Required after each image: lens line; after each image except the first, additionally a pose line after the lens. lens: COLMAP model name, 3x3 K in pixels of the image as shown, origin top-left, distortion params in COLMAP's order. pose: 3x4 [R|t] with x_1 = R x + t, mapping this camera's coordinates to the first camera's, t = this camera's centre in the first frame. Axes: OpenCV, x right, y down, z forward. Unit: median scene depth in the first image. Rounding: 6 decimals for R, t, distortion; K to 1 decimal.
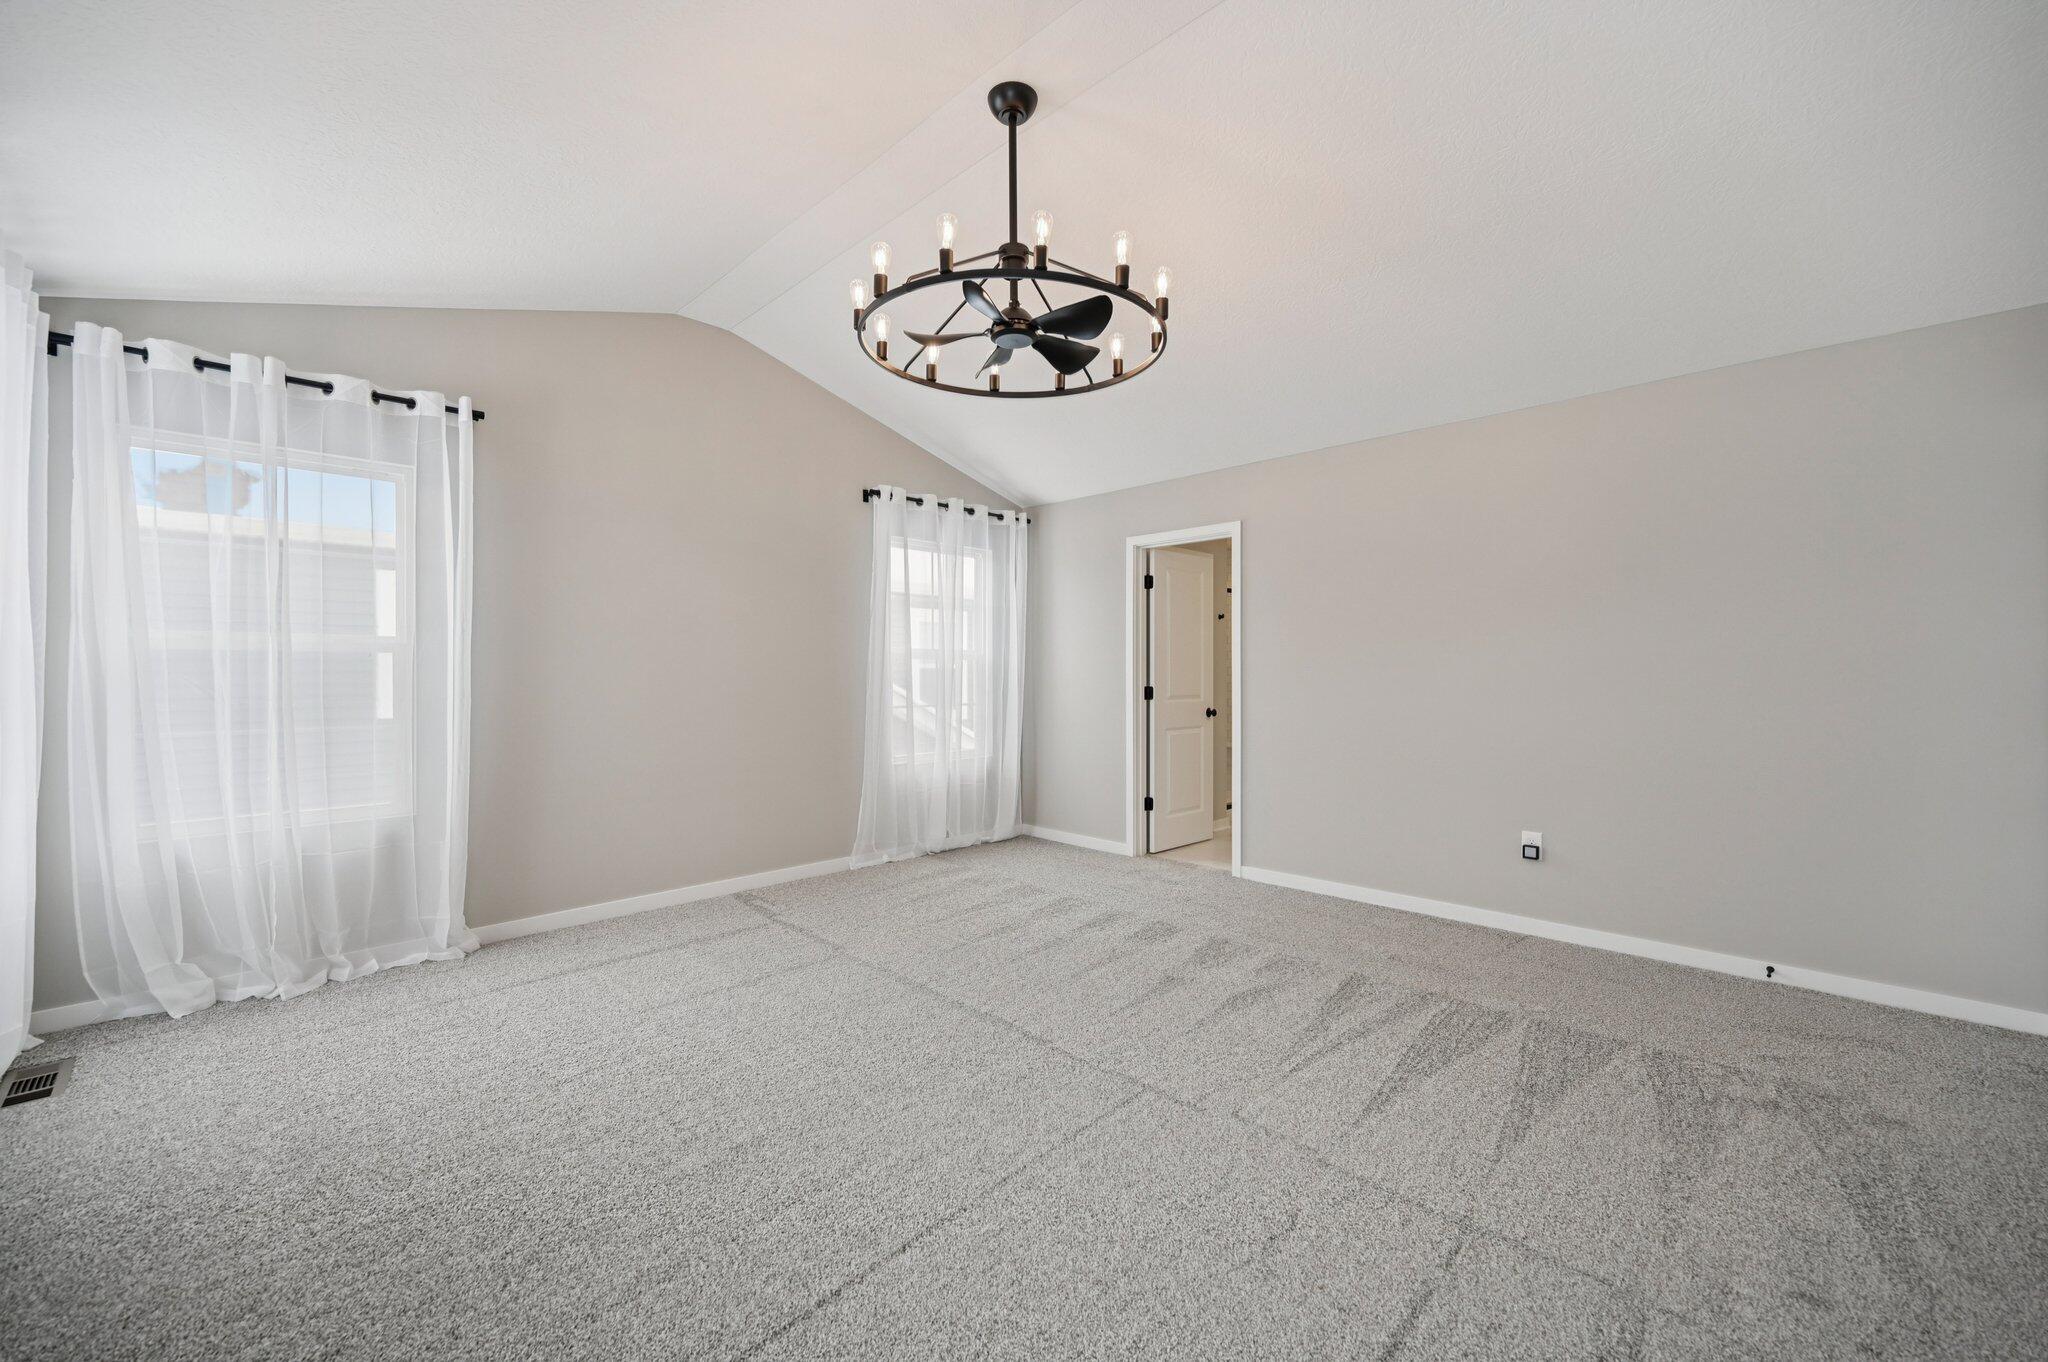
lens RADIAL K [[822.0, 0, 1033.1], [0, 822.0, 677.4], [0, 0, 1]] dist [-0.001839, -0.000263]
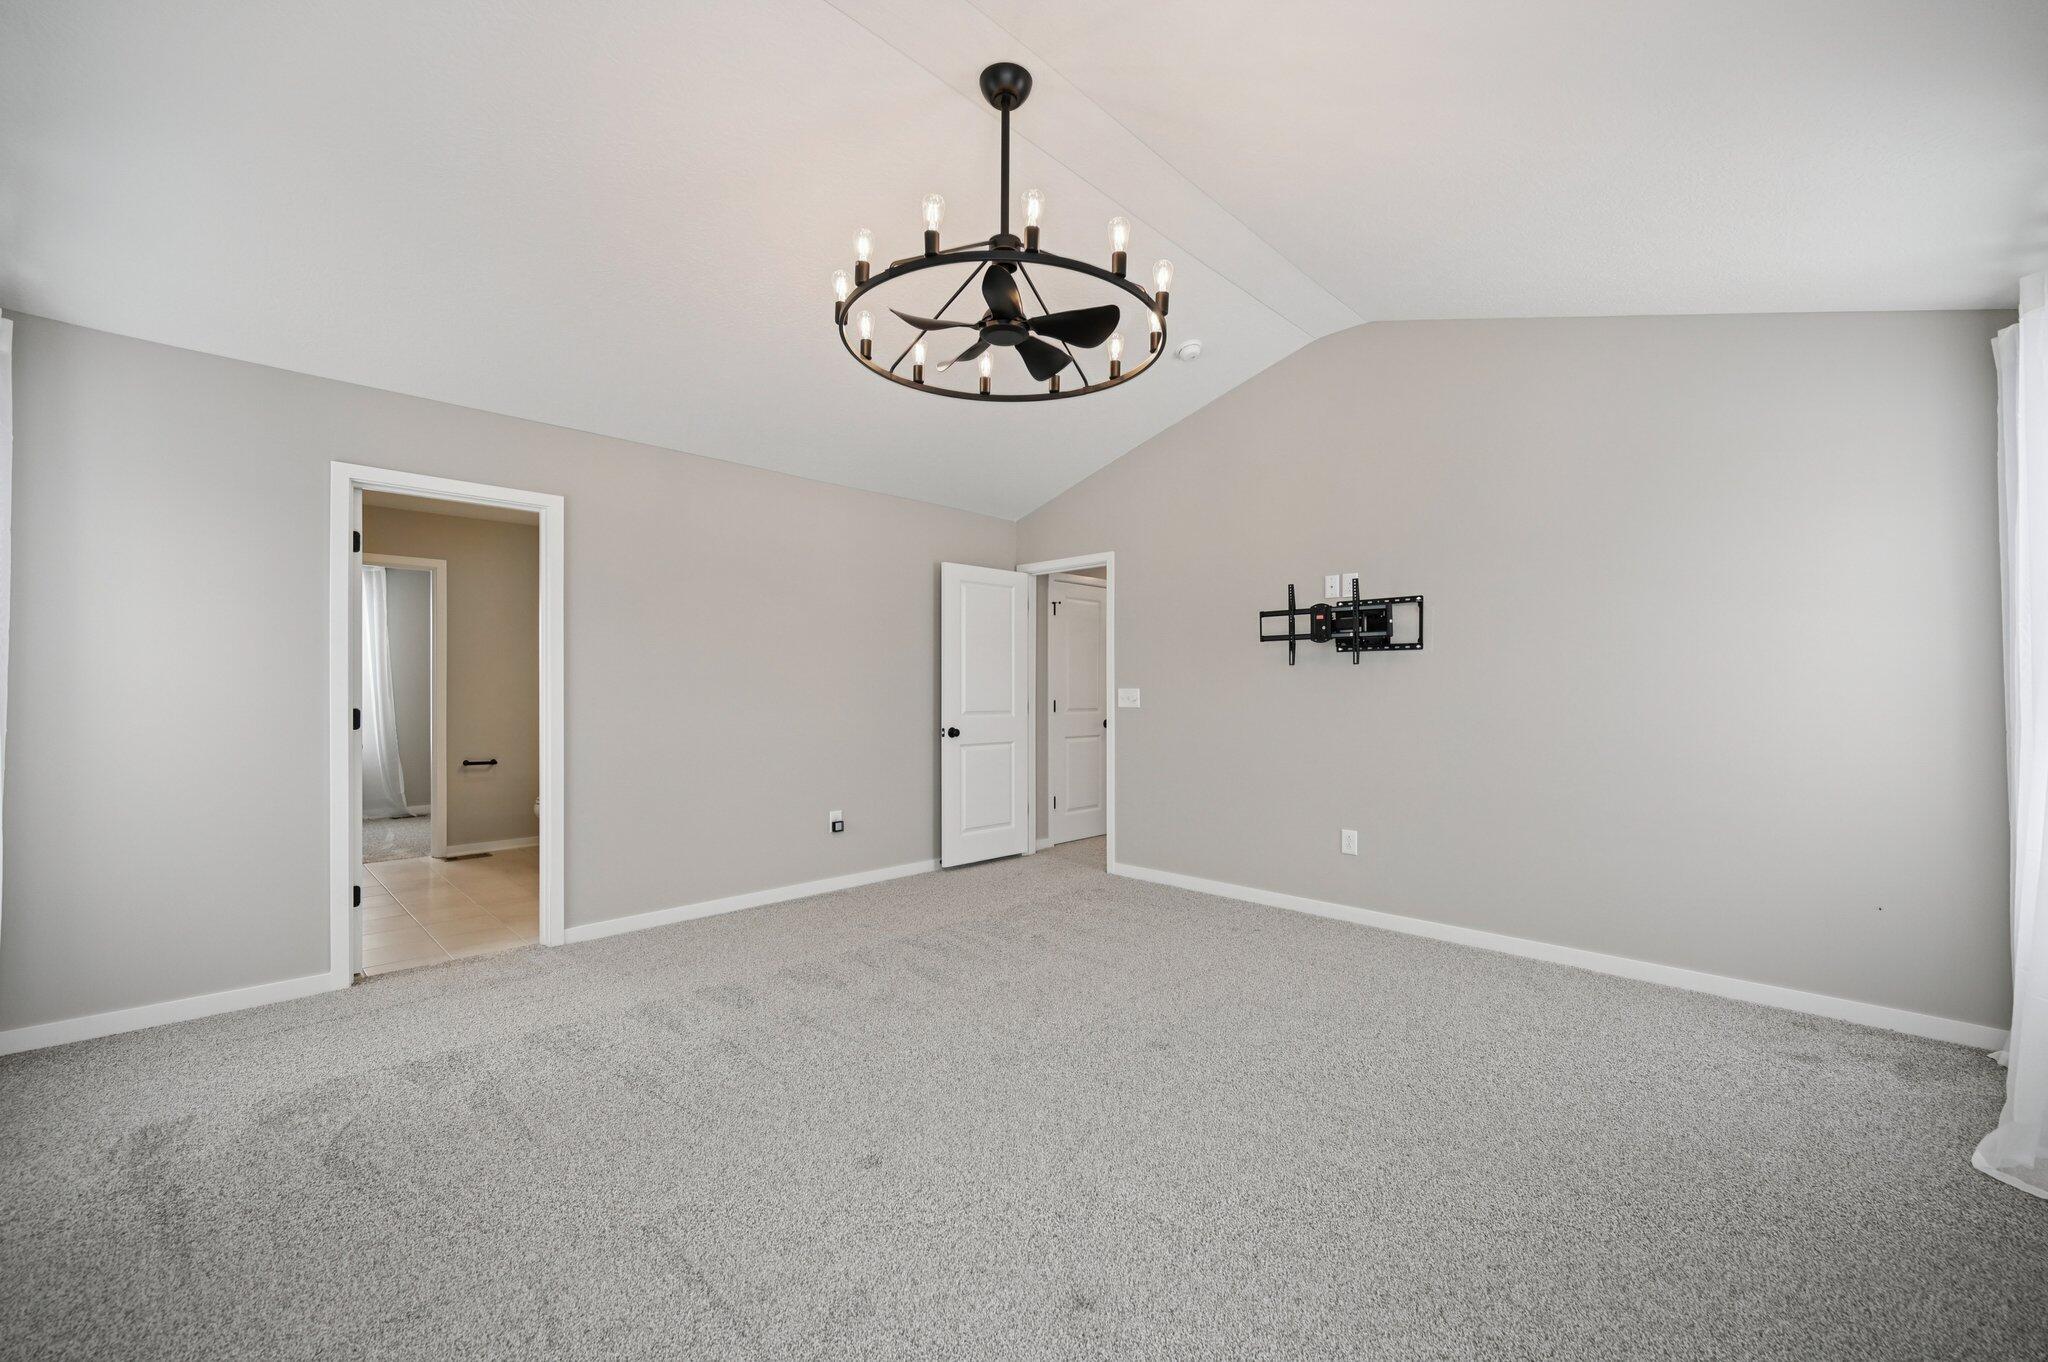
lens RADIAL K [[822.0, 0, 1033.1], [0, 822.0, 677.4], [0, 0, 1]] dist [-0.001839, -0.000263]
pose [[-0.019212, 0.013854, 0.999719, -0.708864], [-0.000132, 0.999904, -0.013859, -0.005760], [-0.999815, -0.000399, -0.019209, 0.712052]]
